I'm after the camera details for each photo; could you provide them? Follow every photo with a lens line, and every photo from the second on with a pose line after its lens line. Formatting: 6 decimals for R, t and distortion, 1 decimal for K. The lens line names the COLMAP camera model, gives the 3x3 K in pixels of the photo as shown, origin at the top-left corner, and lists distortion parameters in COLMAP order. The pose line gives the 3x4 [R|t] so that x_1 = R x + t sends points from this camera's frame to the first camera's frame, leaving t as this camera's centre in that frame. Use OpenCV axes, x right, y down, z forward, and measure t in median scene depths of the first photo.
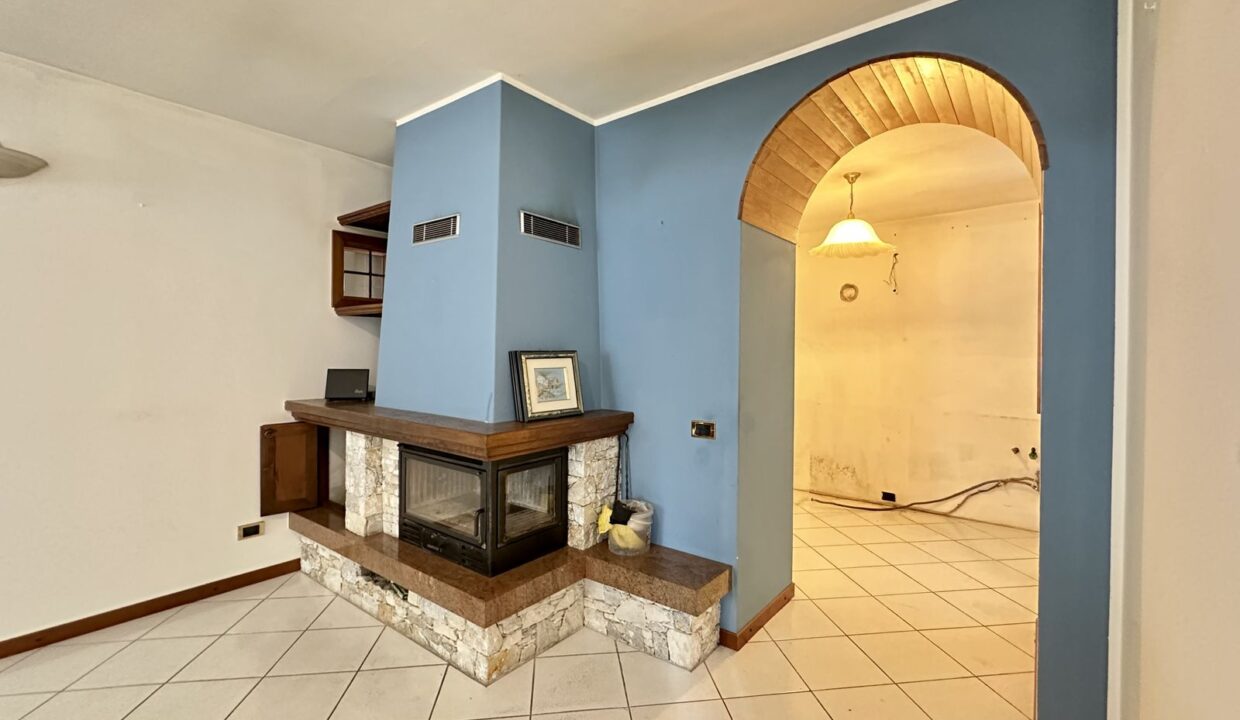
lens RADIAL K [[528.5, 0, 621.2], [0, 528.5, 355.8], [0, 0, 1]] dist [-0.002306, -0.000416]
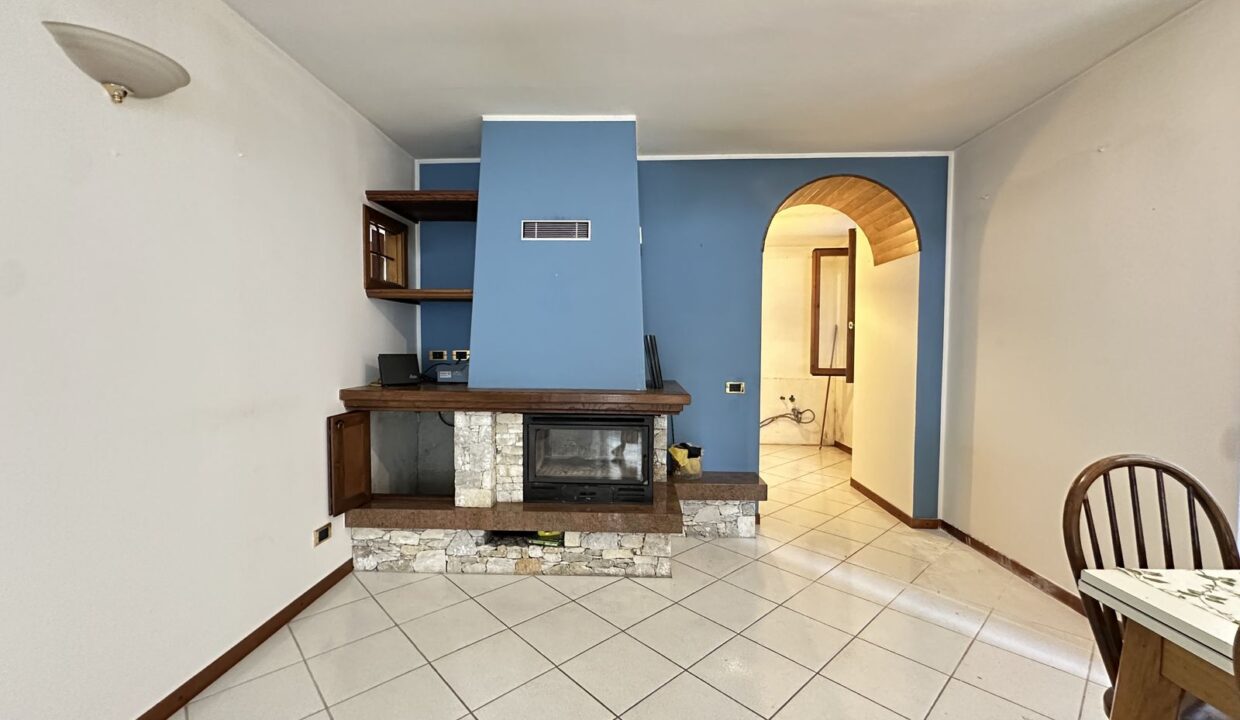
lens RADIAL K [[505.9, 0, 621.7], [0, 505.9, 363.7], [0, 0, 1]] dist [-0.003112, 0.000659]
pose [[0.814721, -0.028046, 0.579175, -0.855853], [0.005837, 0.999176, 0.040174, 0.009742], [-0.579824, -0.029350, 0.814213, 0.010403]]
